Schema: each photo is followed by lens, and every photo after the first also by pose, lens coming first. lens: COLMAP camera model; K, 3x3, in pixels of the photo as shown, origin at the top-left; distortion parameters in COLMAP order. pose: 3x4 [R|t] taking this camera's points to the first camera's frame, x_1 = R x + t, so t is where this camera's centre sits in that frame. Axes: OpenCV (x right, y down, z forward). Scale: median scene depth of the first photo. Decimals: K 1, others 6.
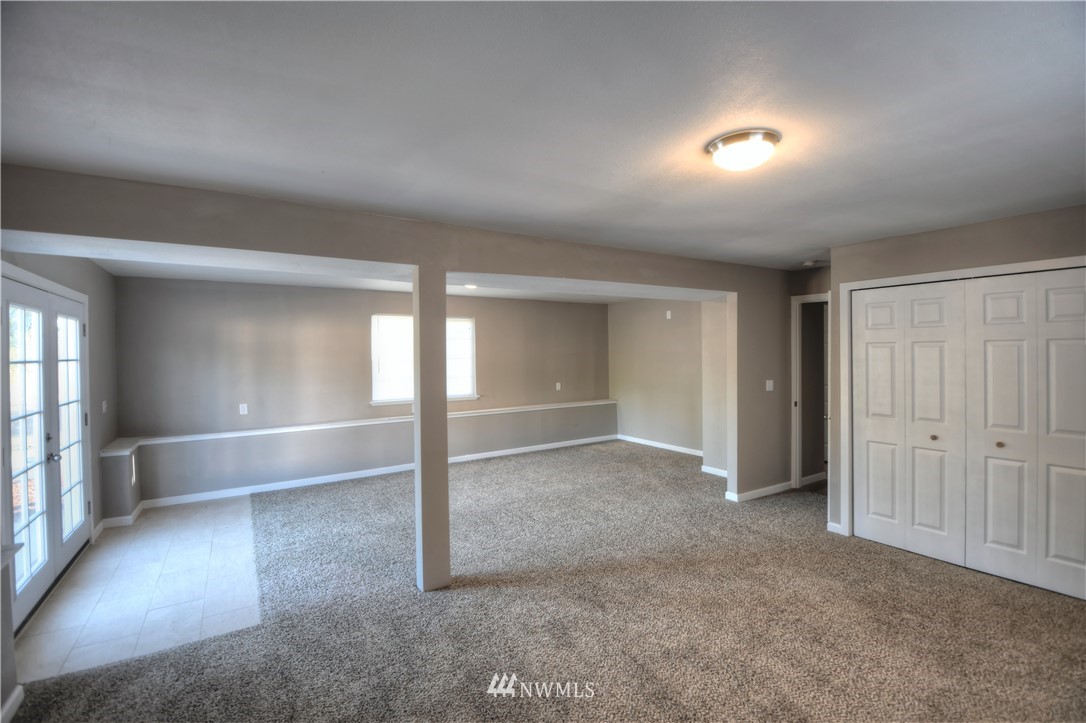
lens RADIAL K [[472.9, 0, 545.6], [0, 472.9, 356.7], [0, 0, 1]] dist [0.017062, -0.023609]
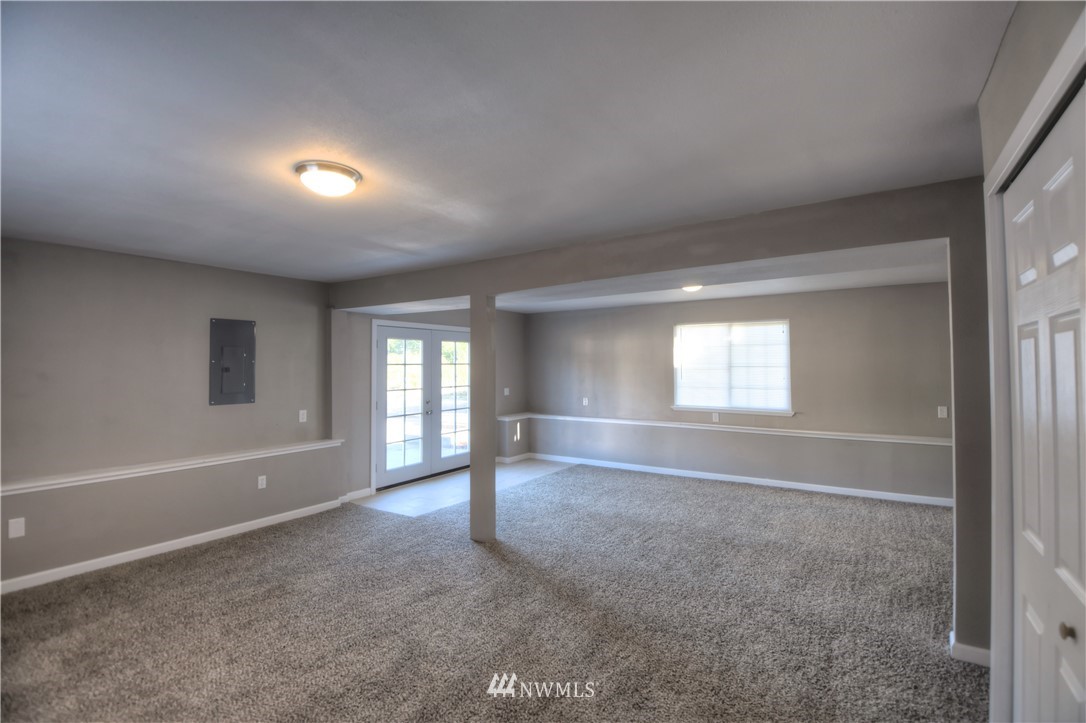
lens RADIAL K [[472.9, 0, 545.6], [0, 472.9, 356.7], [0, 0, 1]] dist [0.017062, -0.023609]
pose [[0.423456, -0.010014, -0.905861, 0.596393], [-0.010182, 0.999823, -0.015813, 0.004806], [0.905859, 0.015919, 0.423279, 0.360484]]
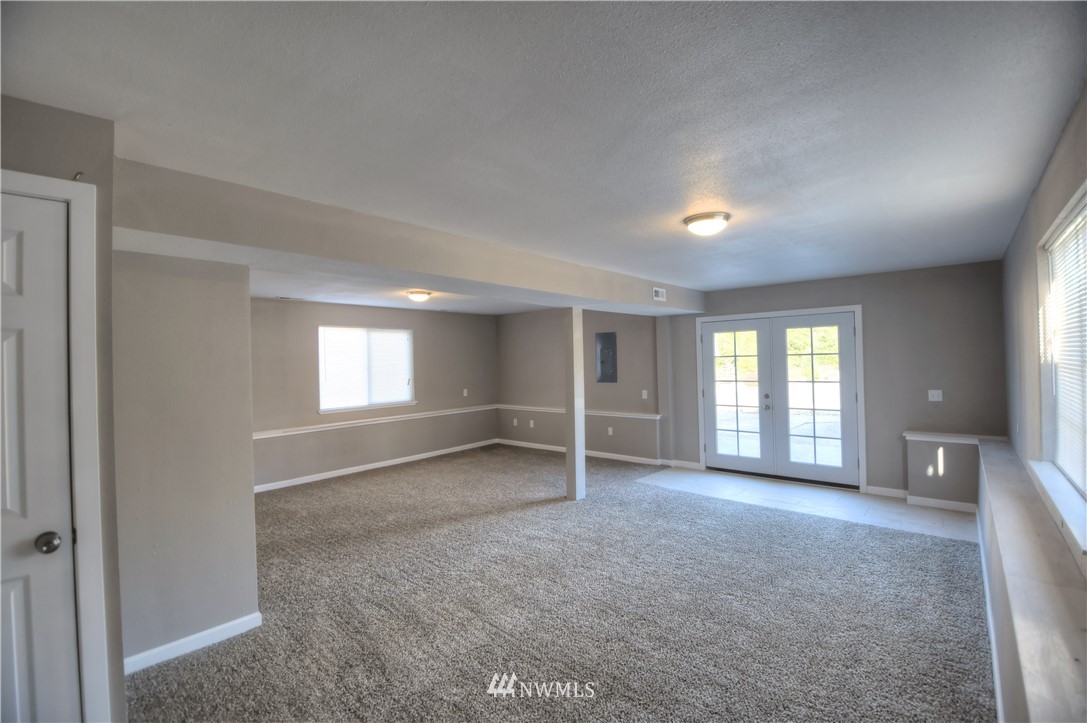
lens RADIAL K [[473.4, 0, 546.1], [0, 473.4, 356.7], [0, 0, 1]] dist [0.017062, -0.023609]
pose [[-0.947800, 0.038736, -0.316504, 0.211944], [0.035210, 0.999238, 0.016856, -0.026927], [0.316916, 0.004832, -0.948441, 1.531401]]
